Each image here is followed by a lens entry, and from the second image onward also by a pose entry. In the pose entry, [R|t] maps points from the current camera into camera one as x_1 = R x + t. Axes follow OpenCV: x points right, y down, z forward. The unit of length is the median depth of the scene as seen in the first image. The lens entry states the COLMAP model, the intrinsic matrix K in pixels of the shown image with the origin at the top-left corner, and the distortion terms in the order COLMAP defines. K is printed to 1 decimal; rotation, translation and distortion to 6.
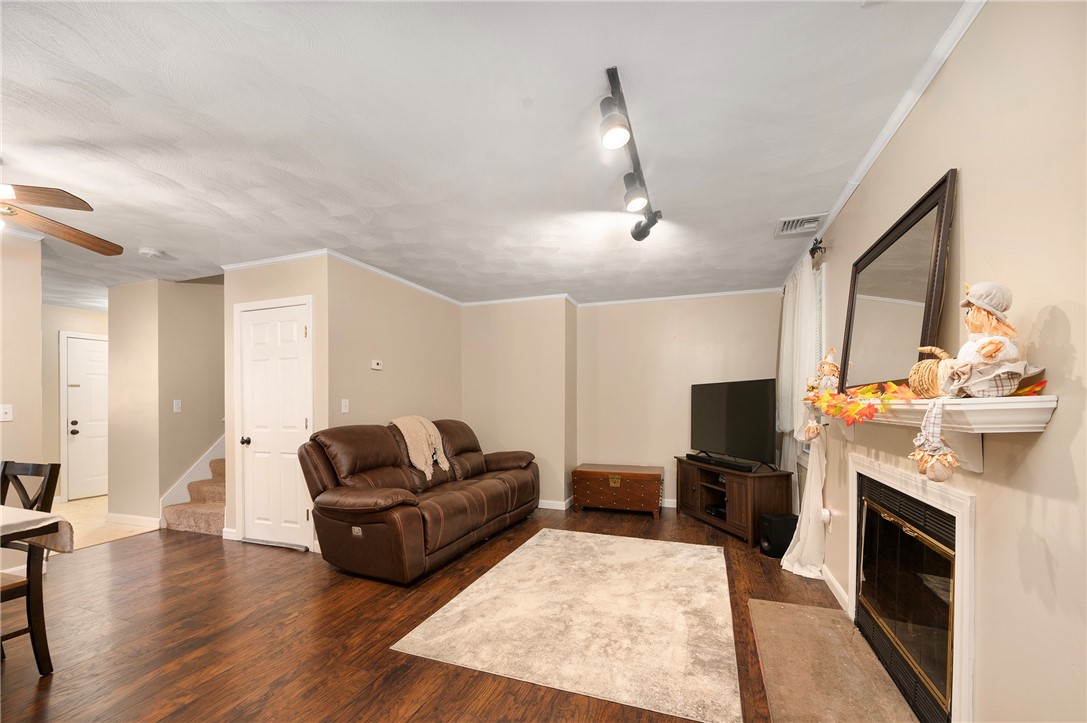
lens RADIAL K [[433.6, 0, 549.3], [0, 433.6, 402.0], [0, 0, 1]] dist [-0.005622, -0.000401]
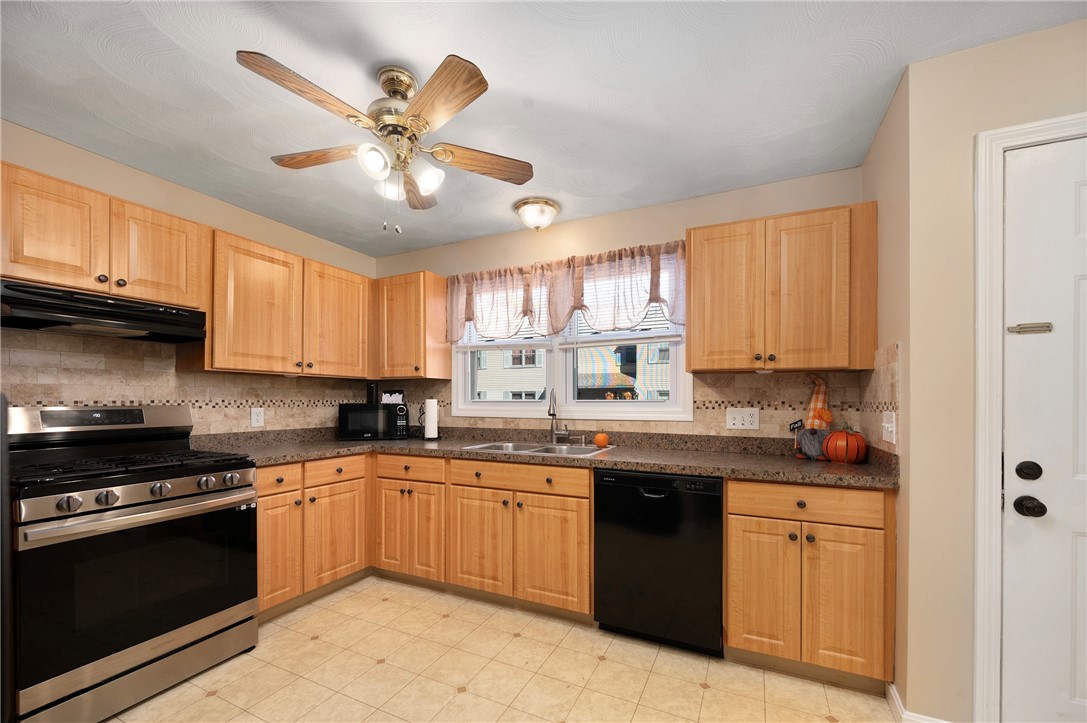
lens RADIAL K [[434.6, 0, 552.3], [0, 434.6, 399.8], [0, 0, 1]] dist [-0.001306, 0.000070]
pose [[-0.087526, 0.009875, -0.996113, -1.527478], [-0.002553, 0.999945, 0.010138, 0.005860], [0.996159, 0.003430, -0.087496, 1.374565]]
